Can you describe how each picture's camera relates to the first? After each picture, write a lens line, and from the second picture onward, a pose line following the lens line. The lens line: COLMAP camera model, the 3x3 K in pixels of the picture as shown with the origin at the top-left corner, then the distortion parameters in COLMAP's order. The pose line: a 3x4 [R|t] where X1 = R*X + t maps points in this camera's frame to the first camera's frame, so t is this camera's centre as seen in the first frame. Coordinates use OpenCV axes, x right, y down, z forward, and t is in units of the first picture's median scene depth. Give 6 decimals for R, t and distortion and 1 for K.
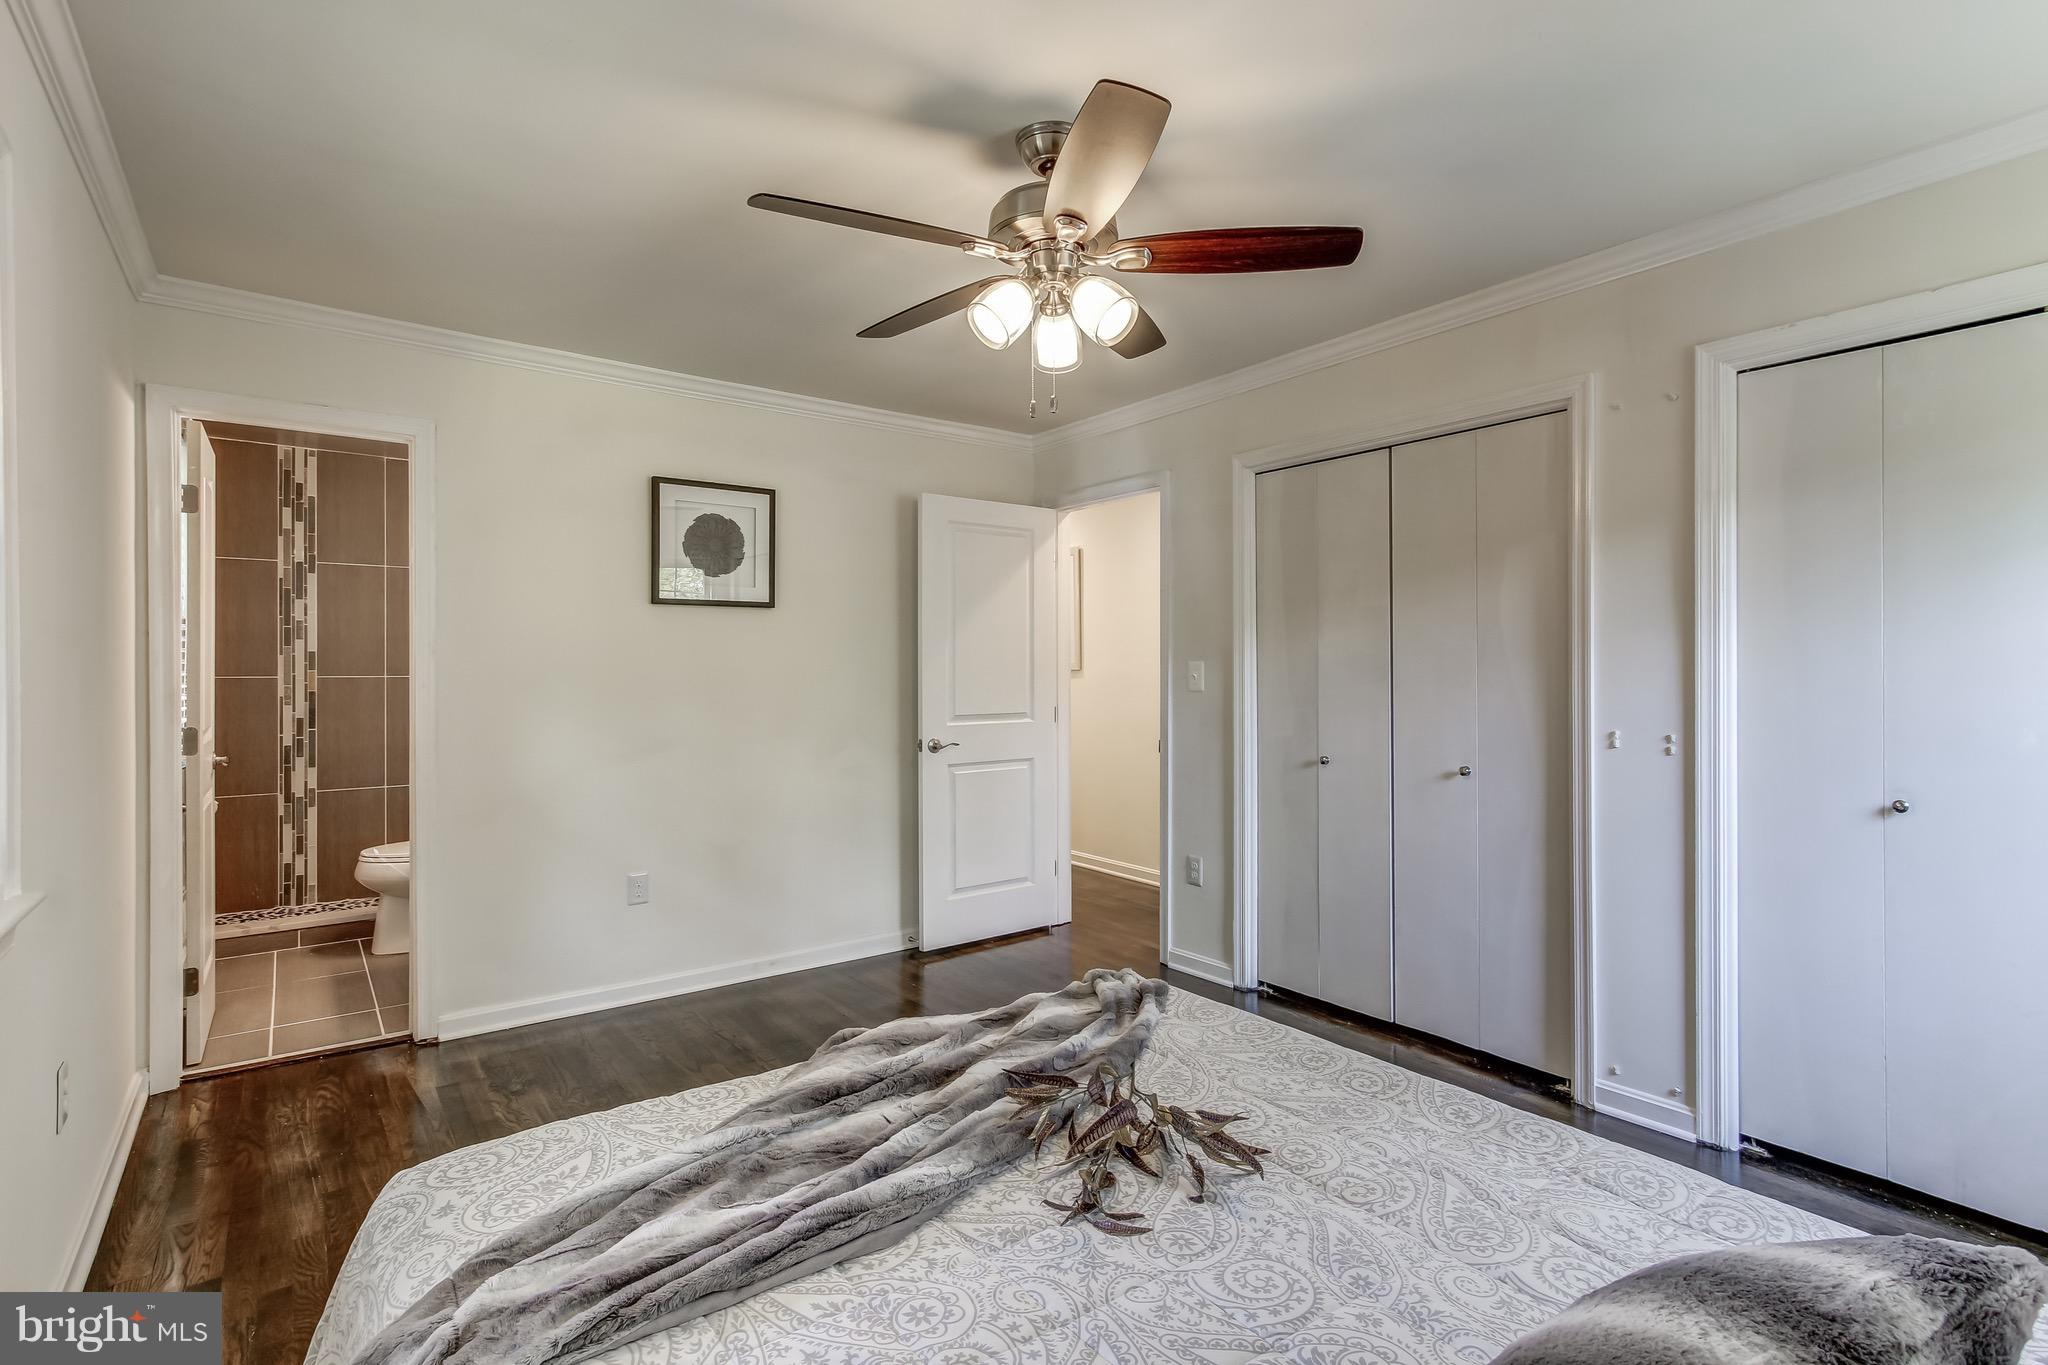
lens RADIAL K [[942.4, 0, 1021.8], [0, 942.4, 696.2], [0, 0, 1]] dist [-0.002540, 0.003898]
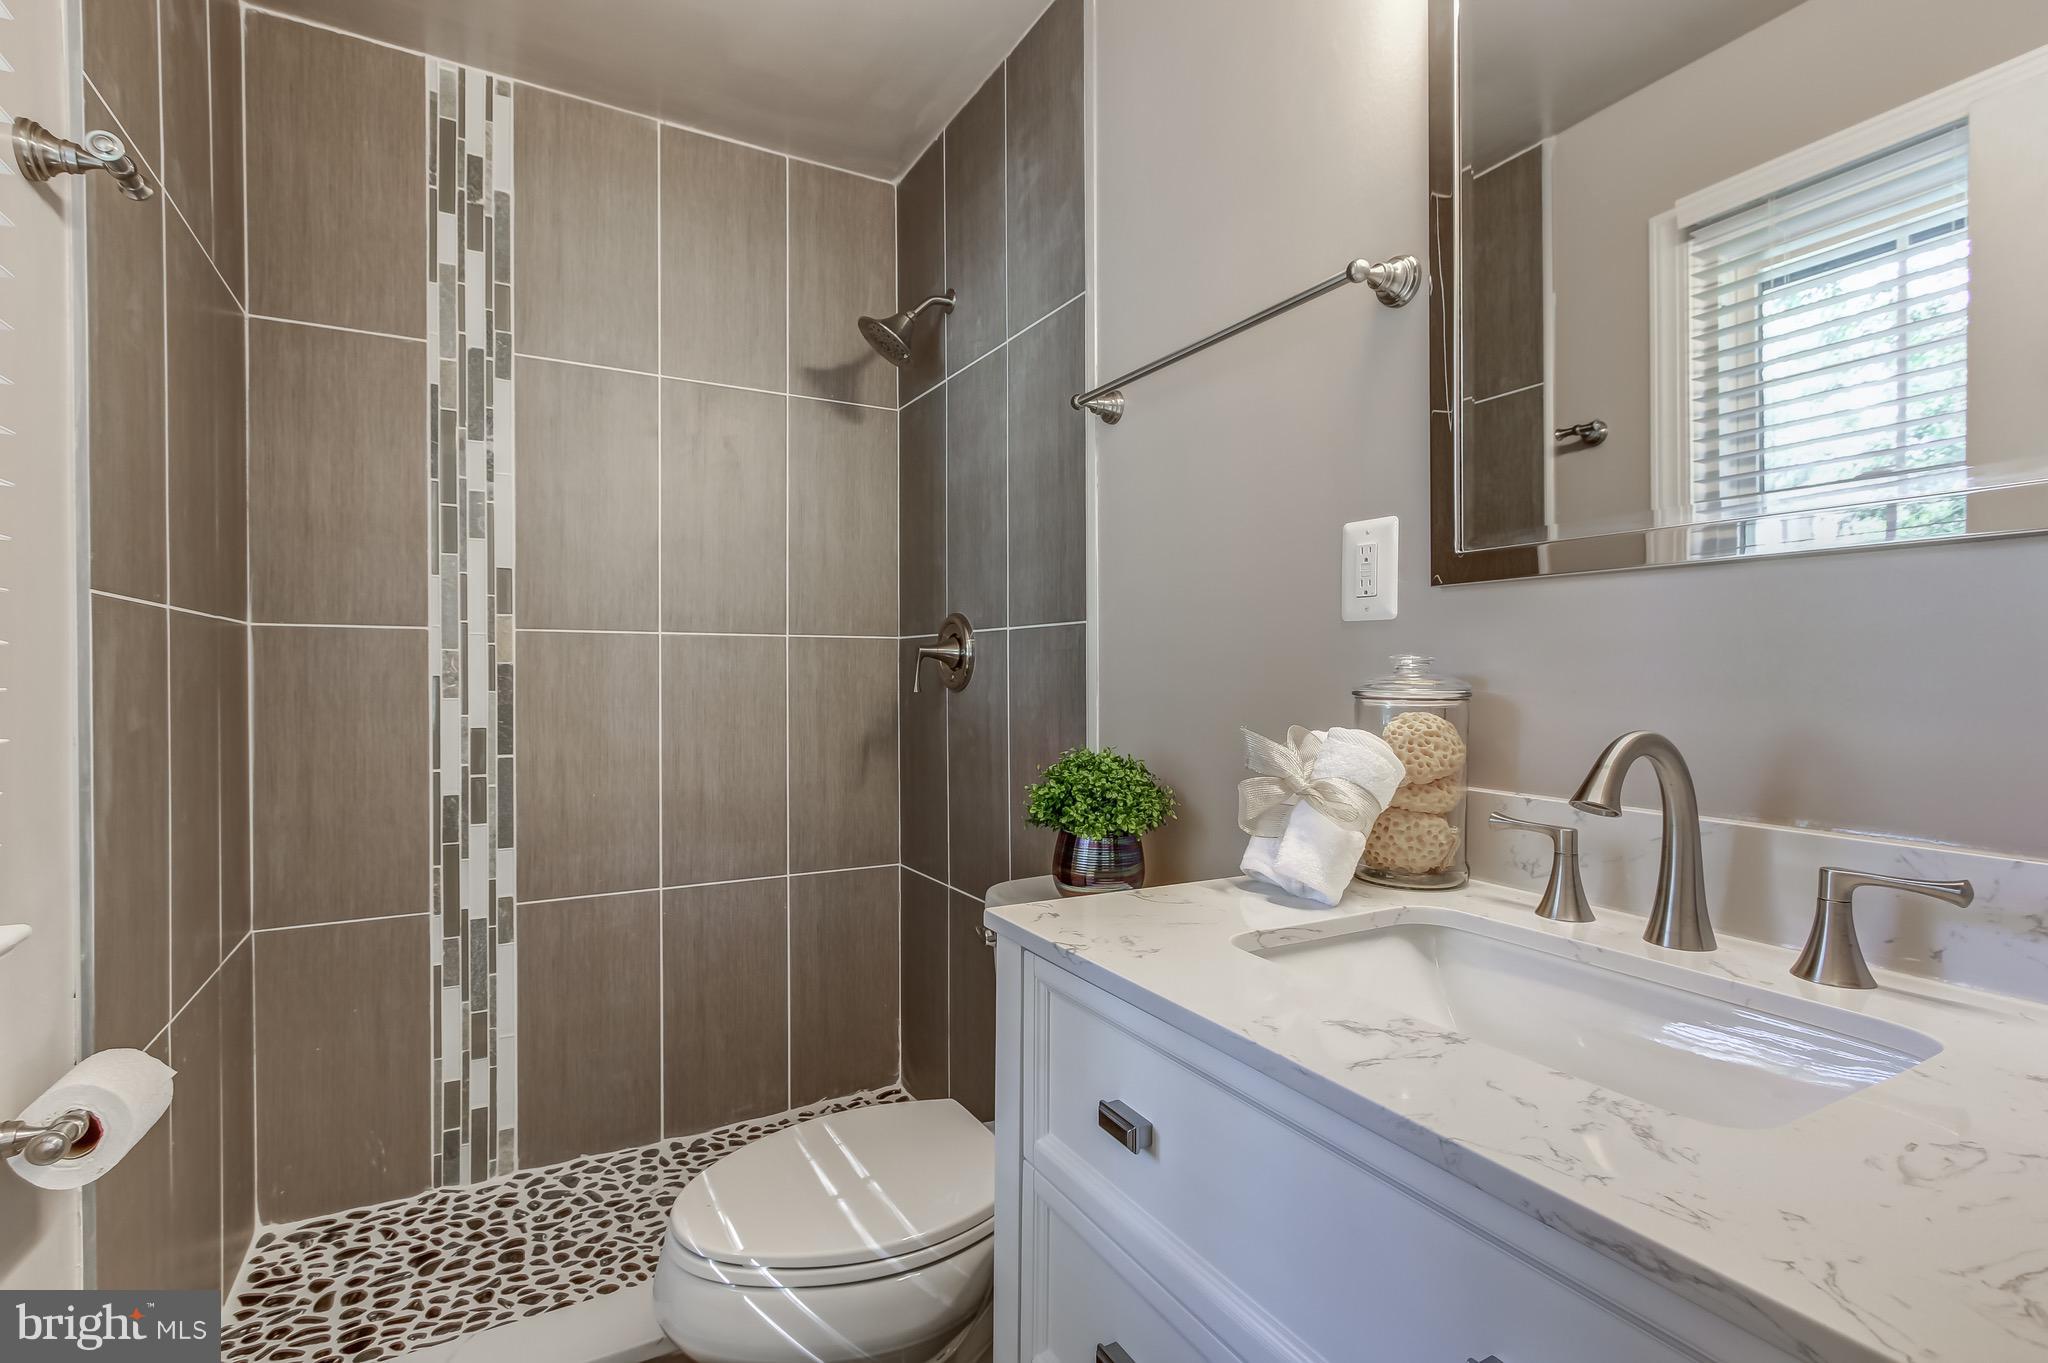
lens RADIAL K [[942.4, 0, 1023.6], [0, 942.4, 683.2], [0, 0, 1]] dist [-0.002540, 0.003898]
pose [[0.989861, 0.003889, -0.141989, -0.472058], [-0.002437, 0.999943, 0.010397, -0.001532], [0.142021, -0.009946, 0.989814, 0.626708]]
